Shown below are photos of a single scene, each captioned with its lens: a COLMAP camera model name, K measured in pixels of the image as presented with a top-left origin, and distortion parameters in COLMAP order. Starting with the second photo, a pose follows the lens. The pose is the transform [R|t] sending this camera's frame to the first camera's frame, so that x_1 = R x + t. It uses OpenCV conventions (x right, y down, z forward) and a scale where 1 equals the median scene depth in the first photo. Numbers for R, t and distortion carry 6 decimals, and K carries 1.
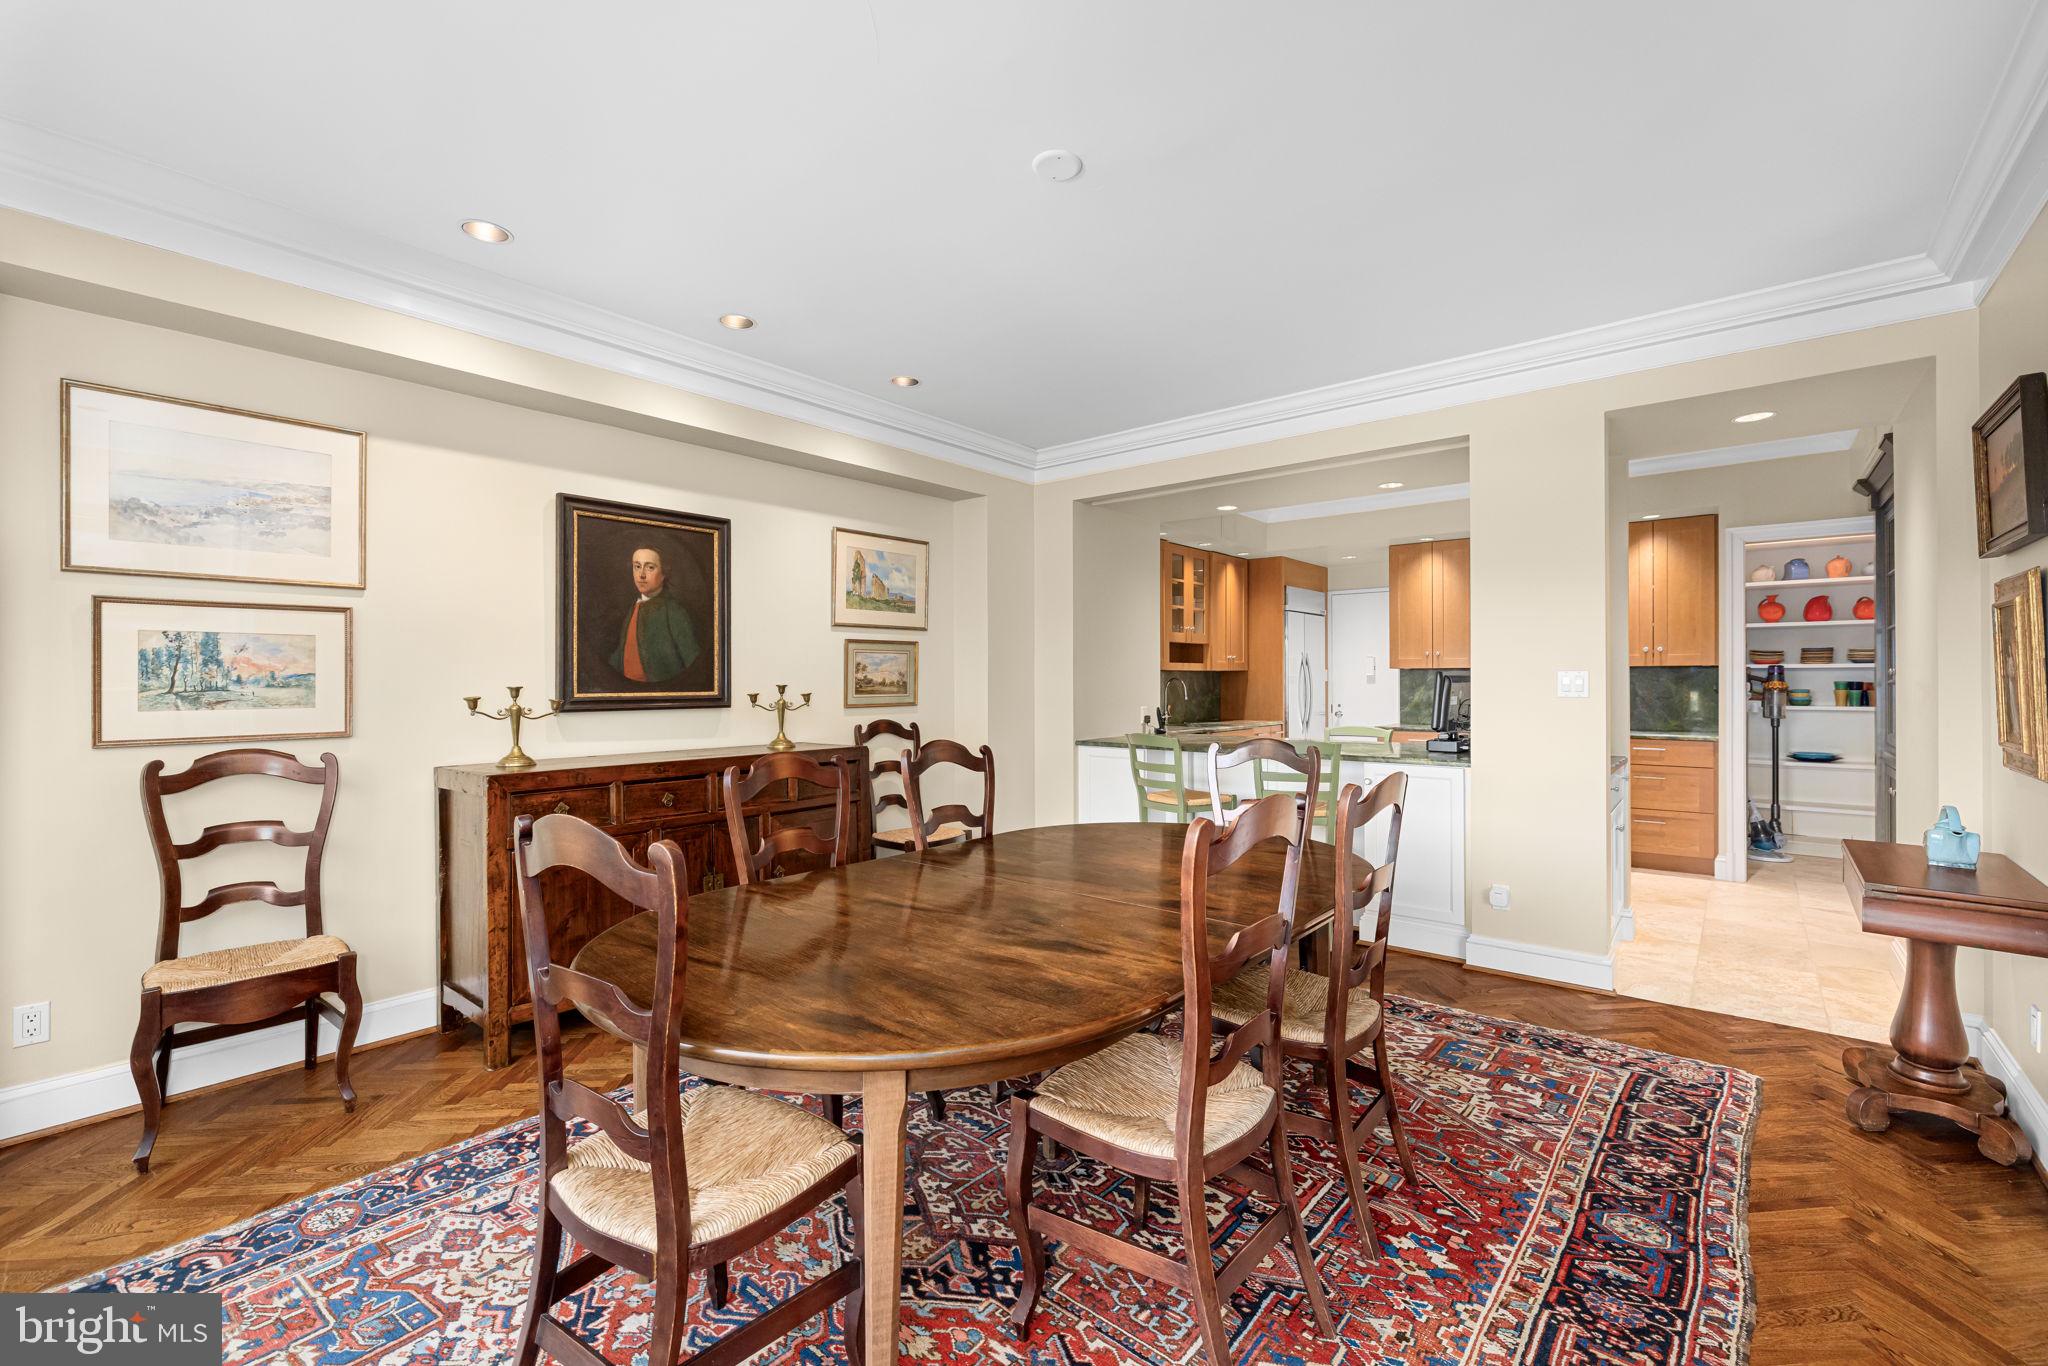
lens RADIAL K [[860.9, 0, 1029.1], [0, 860.9, 678.7], [0, 0, 1]] dist [-0.000121, 0.000140]
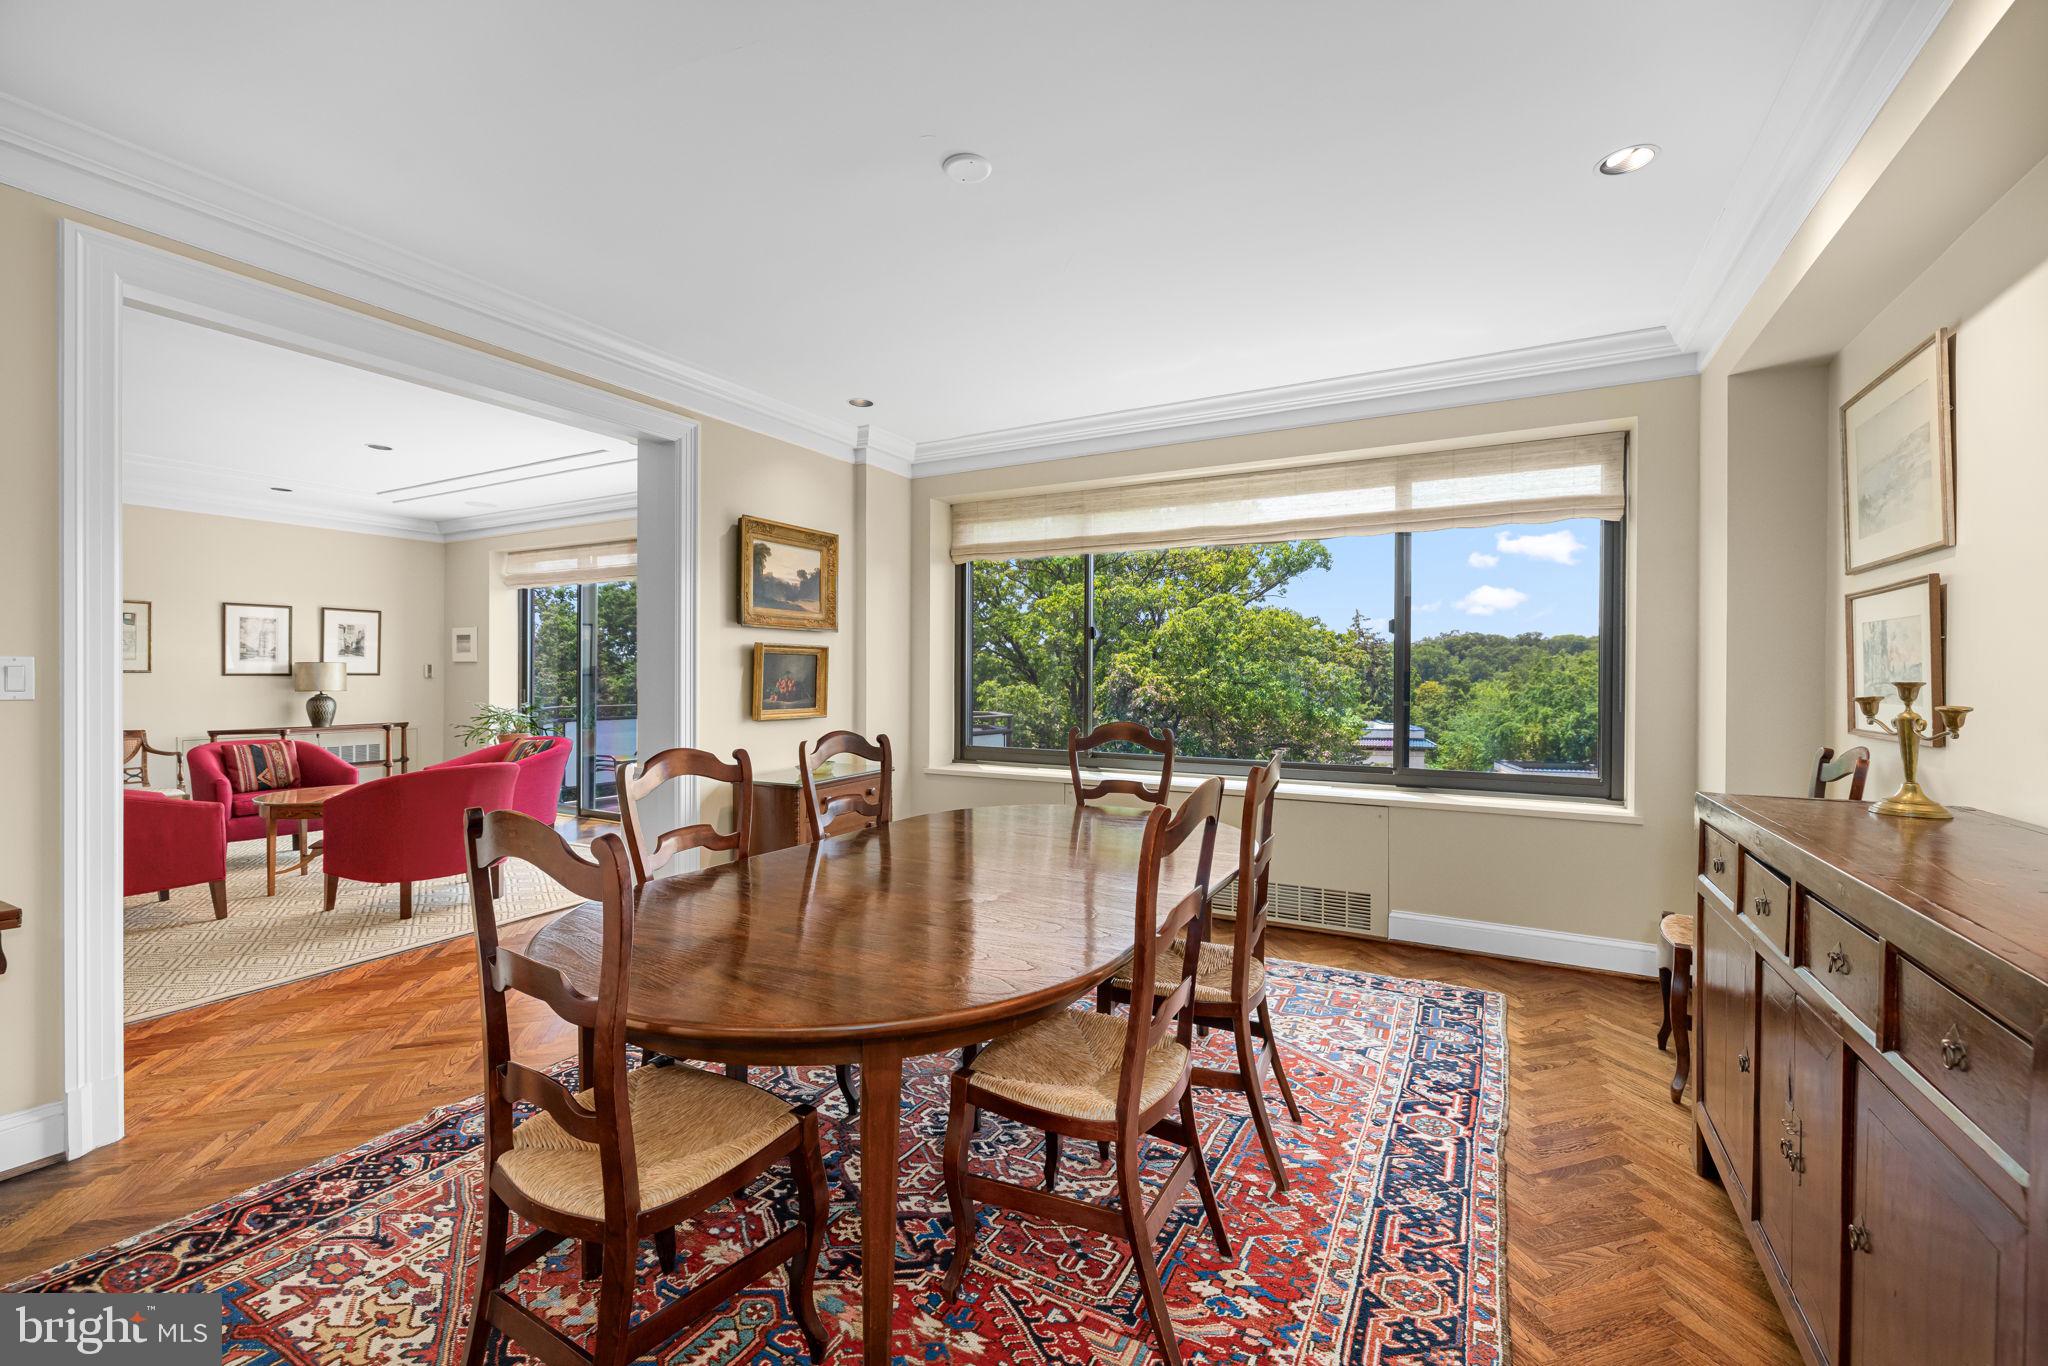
lens RADIAL K [[848.9, 0, 1029.5], [0, 848.9, 678.9], [0, 0, 1]] dist [-0.000542, -0.000080]
pose [[-0.982232, 0.000344, -0.187673, 0.084432], [-0.000348, 0.999993, 0.003656, 0.003596], [0.187673, 0.003656, -0.982225, 1.122957]]
